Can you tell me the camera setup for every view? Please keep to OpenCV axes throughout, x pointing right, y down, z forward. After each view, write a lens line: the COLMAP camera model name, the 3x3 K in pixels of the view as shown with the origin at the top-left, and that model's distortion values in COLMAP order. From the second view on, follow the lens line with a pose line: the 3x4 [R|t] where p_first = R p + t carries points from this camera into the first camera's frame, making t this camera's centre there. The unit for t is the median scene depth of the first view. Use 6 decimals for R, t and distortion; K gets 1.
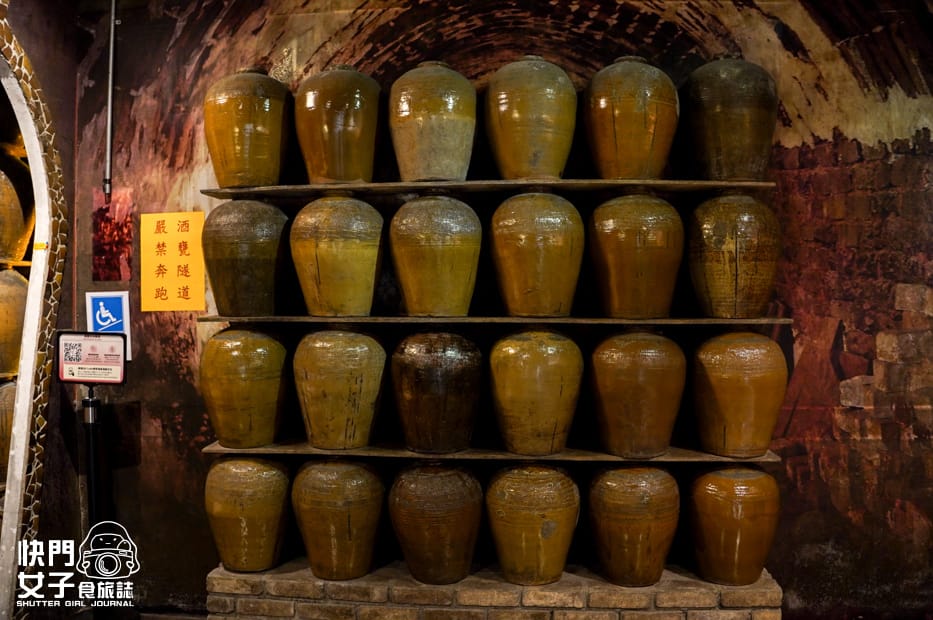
lens RADIAL K [[736.8, 0, 470.1], [0, 736.8, 298.1], [0, 0, 1]] dist [-0.206670, 0.127767]
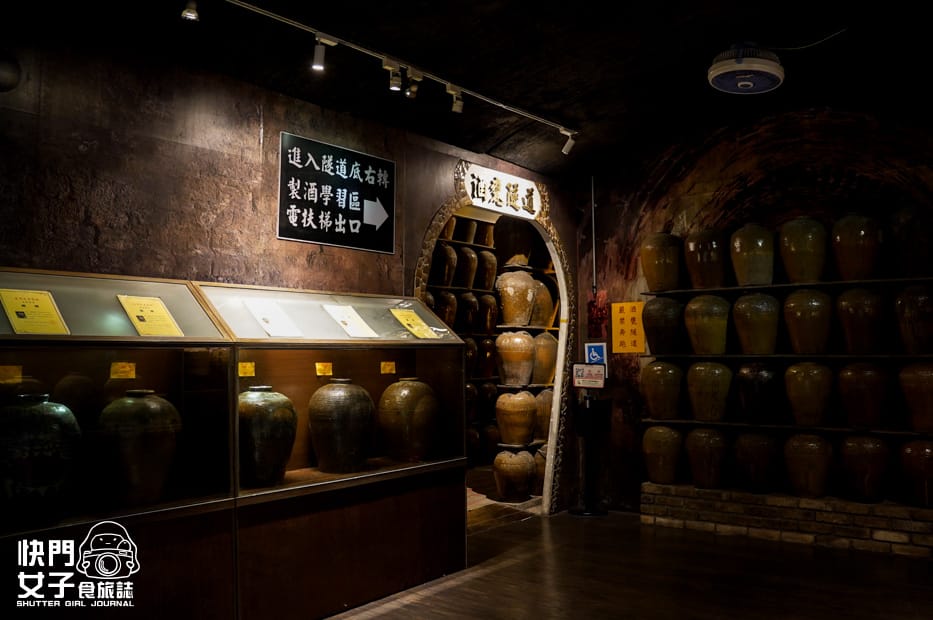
lens RADIAL K [[736.8, 0, 470.1], [0, 736.8, 298.1], [0, 0, 1]] dist [-0.206670, 0.127767]
pose [[0.819851, -0.038252, -0.571298, 0.390292], [-0.001299, 0.997639, -0.068662, 0.007075], [0.572576, 0.057035, 0.817865, -0.928526]]
